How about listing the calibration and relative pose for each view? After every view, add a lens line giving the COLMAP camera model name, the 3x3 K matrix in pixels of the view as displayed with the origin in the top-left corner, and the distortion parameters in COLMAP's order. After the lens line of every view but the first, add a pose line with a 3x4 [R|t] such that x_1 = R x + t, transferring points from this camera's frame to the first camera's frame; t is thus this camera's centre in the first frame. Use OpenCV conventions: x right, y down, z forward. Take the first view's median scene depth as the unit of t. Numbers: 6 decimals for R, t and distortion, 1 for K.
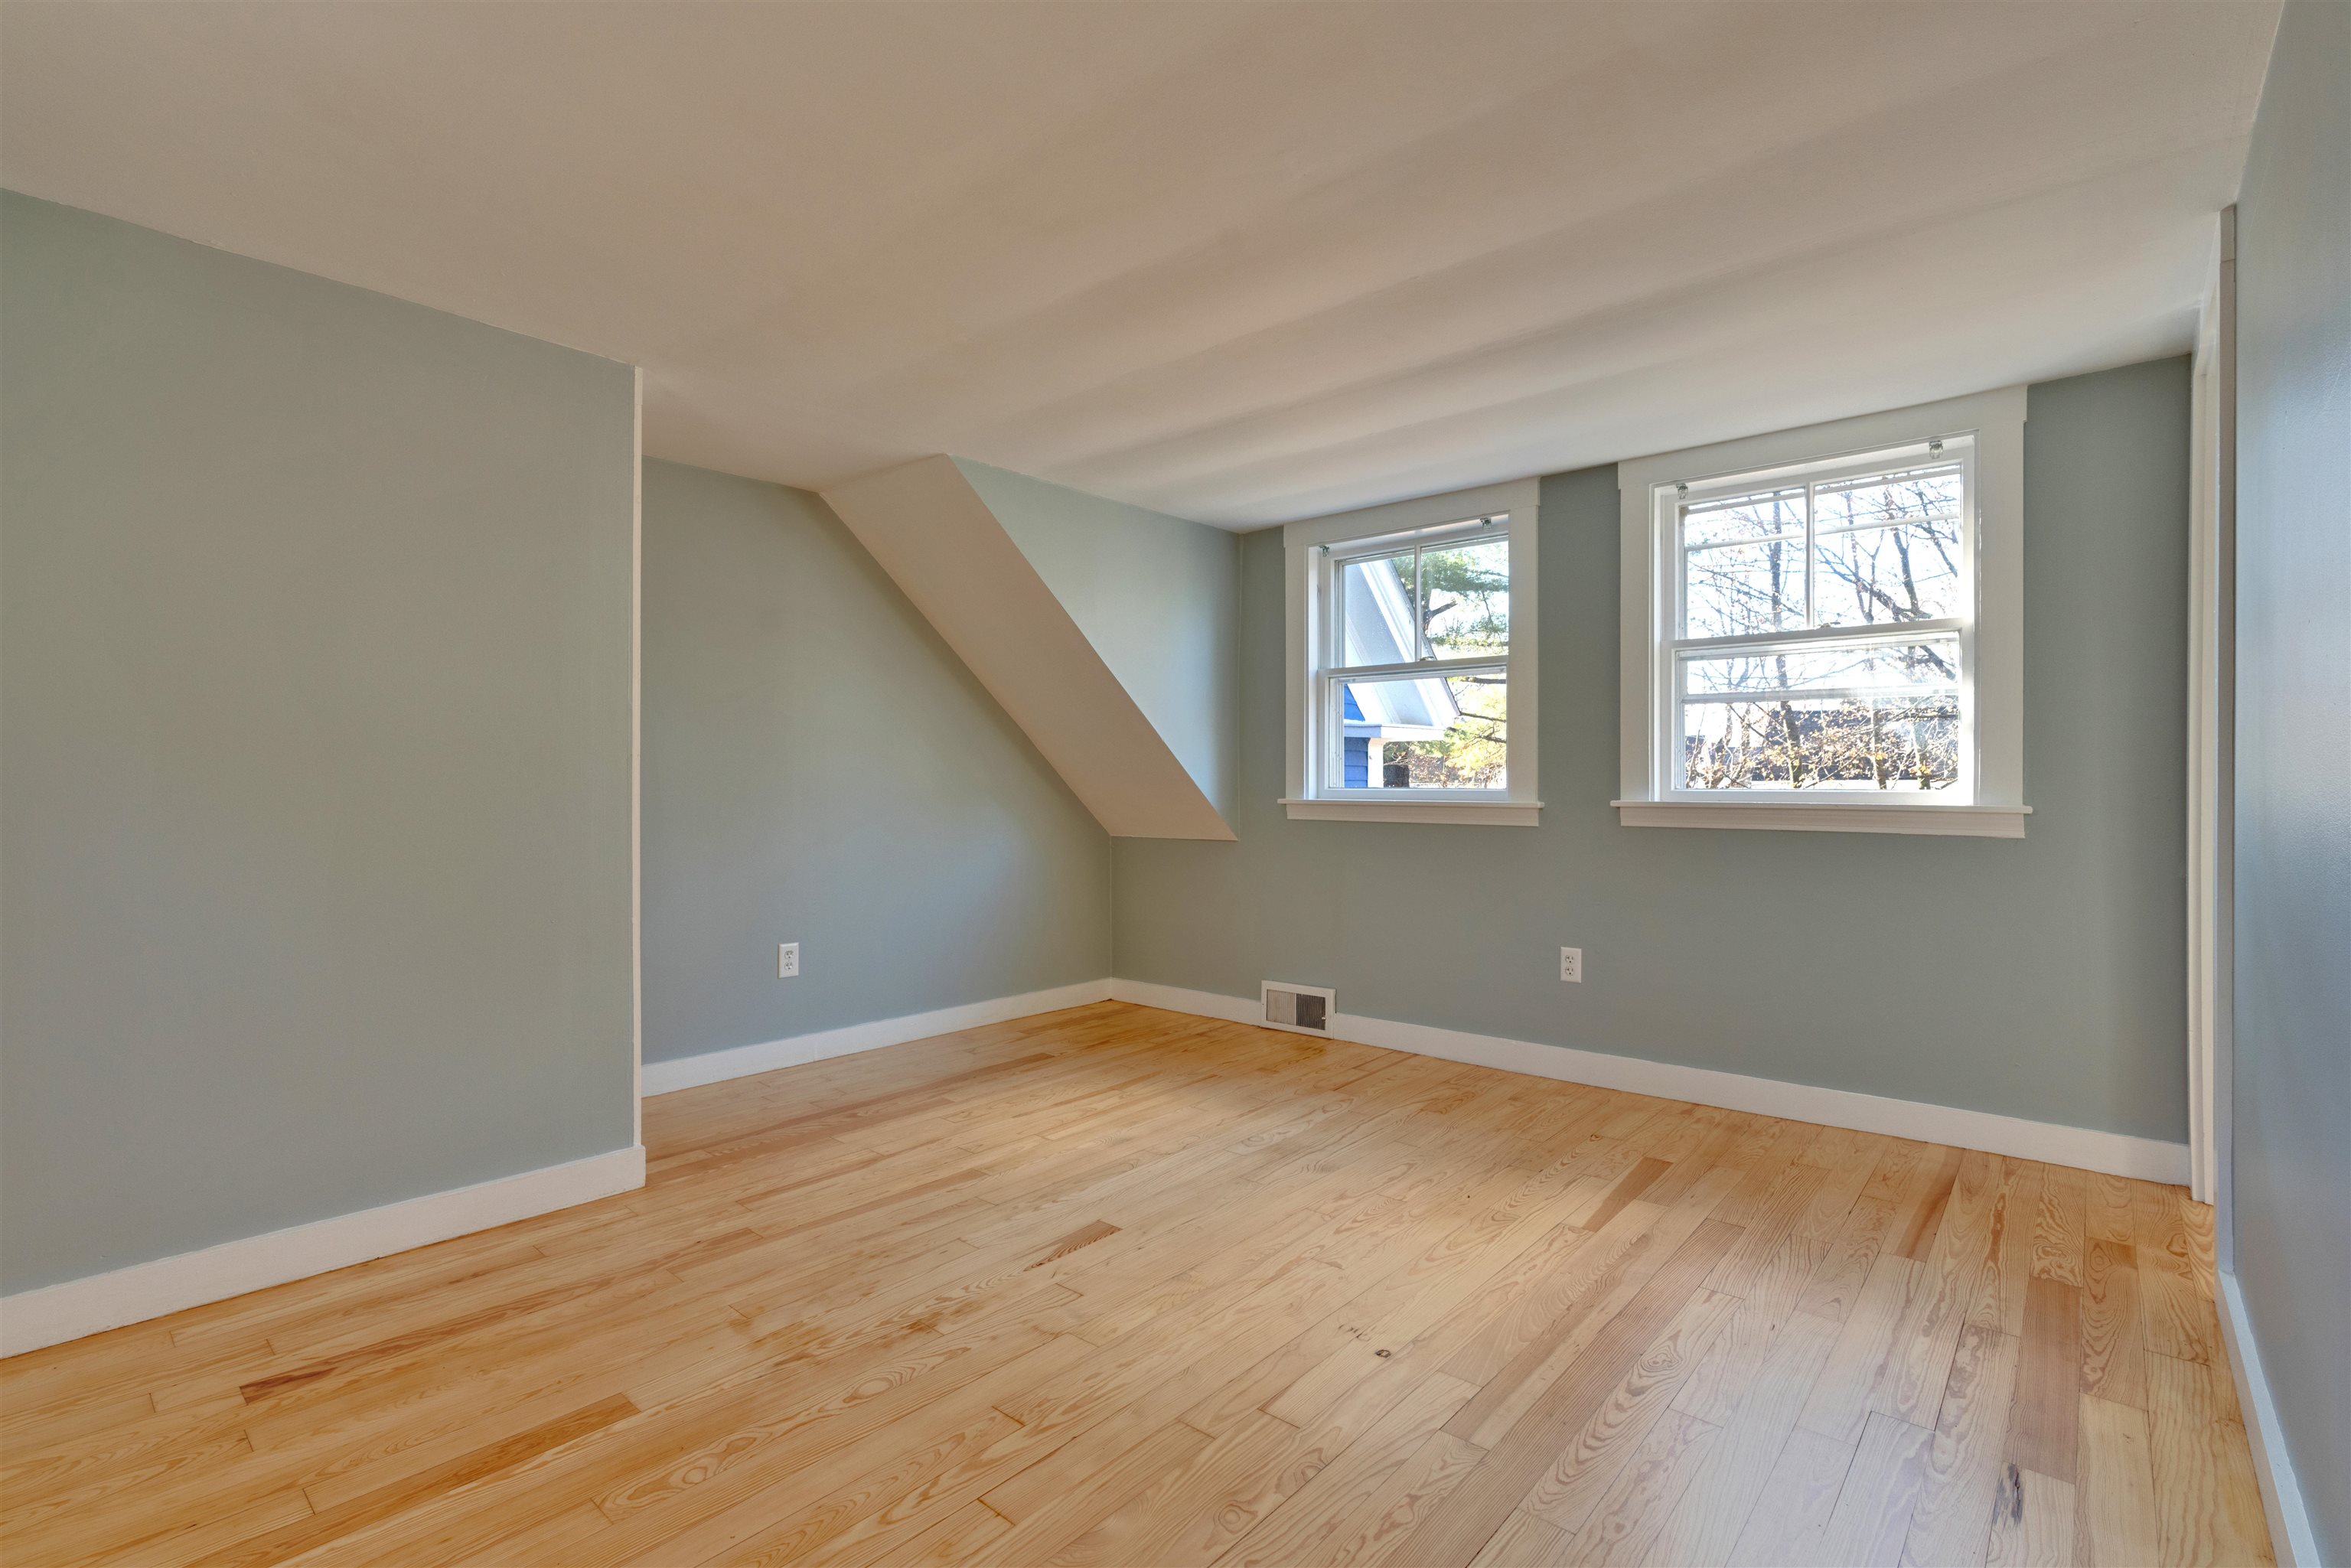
lens RADIAL K [[1051.8, 0, 1186.8], [0, 1051.8, 787.1], [0, 0, 1]] dist [-0.009805, 0.001068]
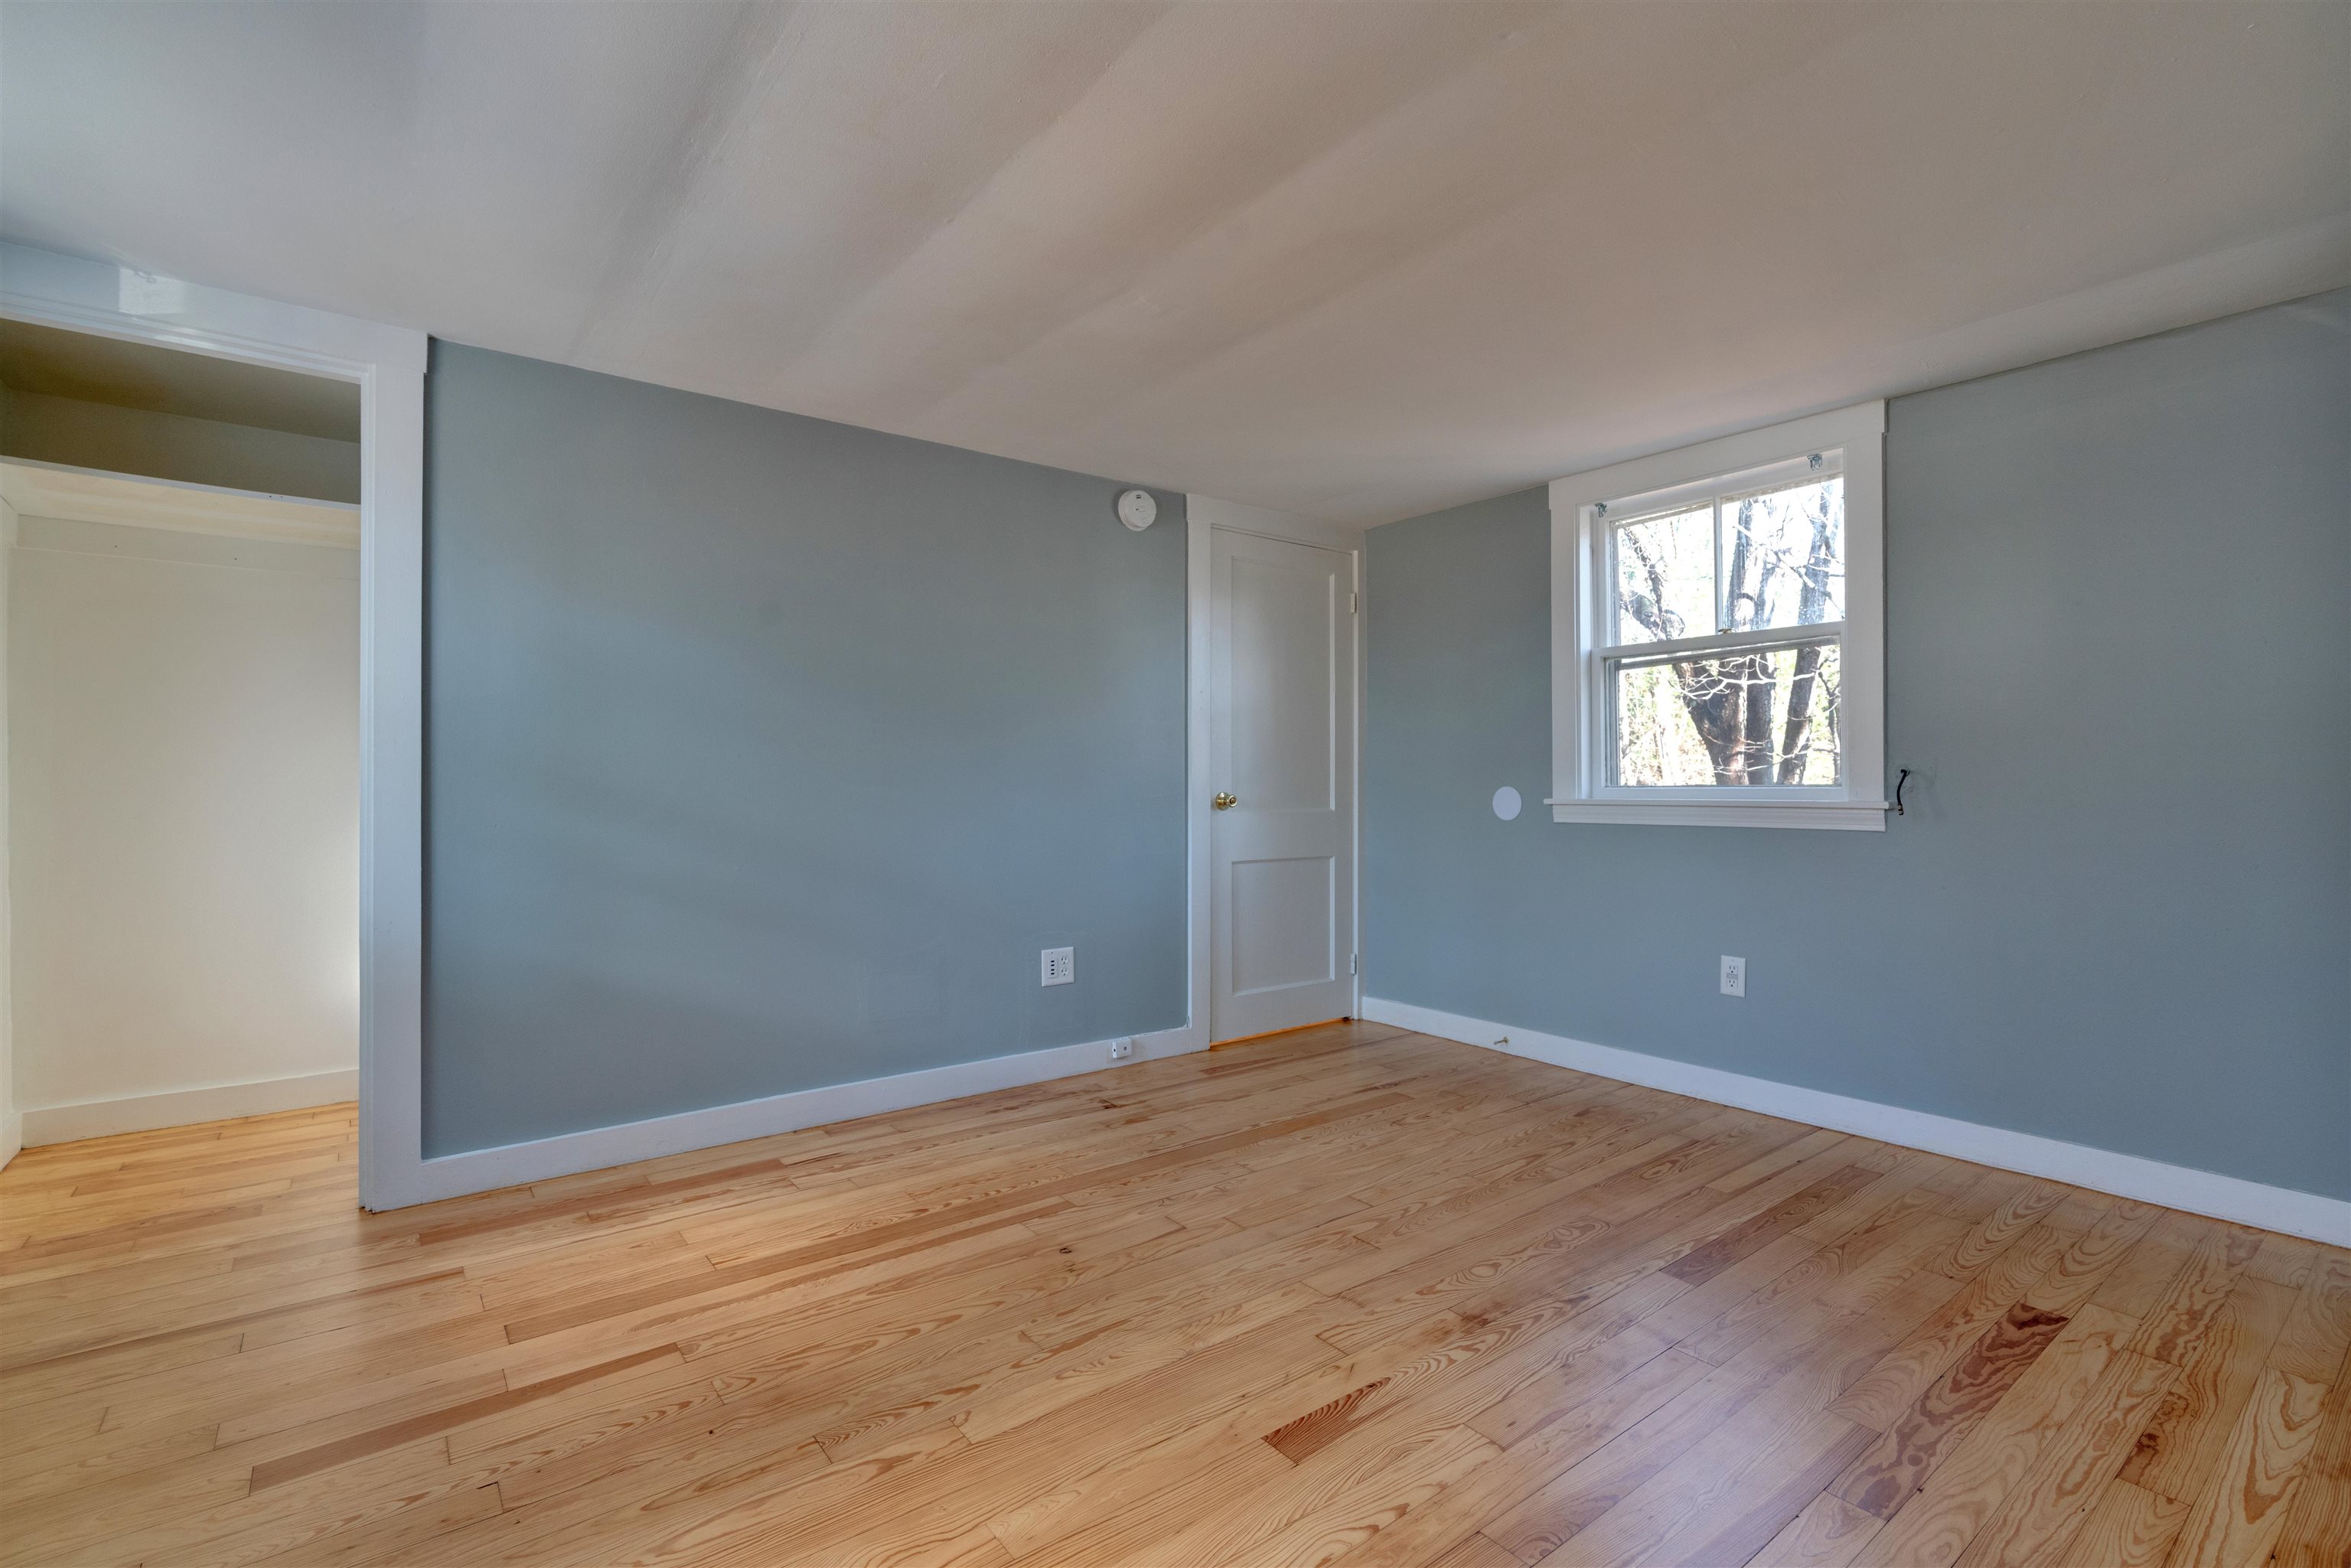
lens RADIAL K [[1051.8, 0, 1186.8], [0, 1051.8, 787.1], [0, 0, 1]] dist [-0.009805, 0.001068]
pose [[-0.980269, 0.001661, 0.197659, -0.188839], [0.002218, 0.999994, 0.002595, -0.000033], [-0.197653, 0.002982, -0.980267, 2.126030]]
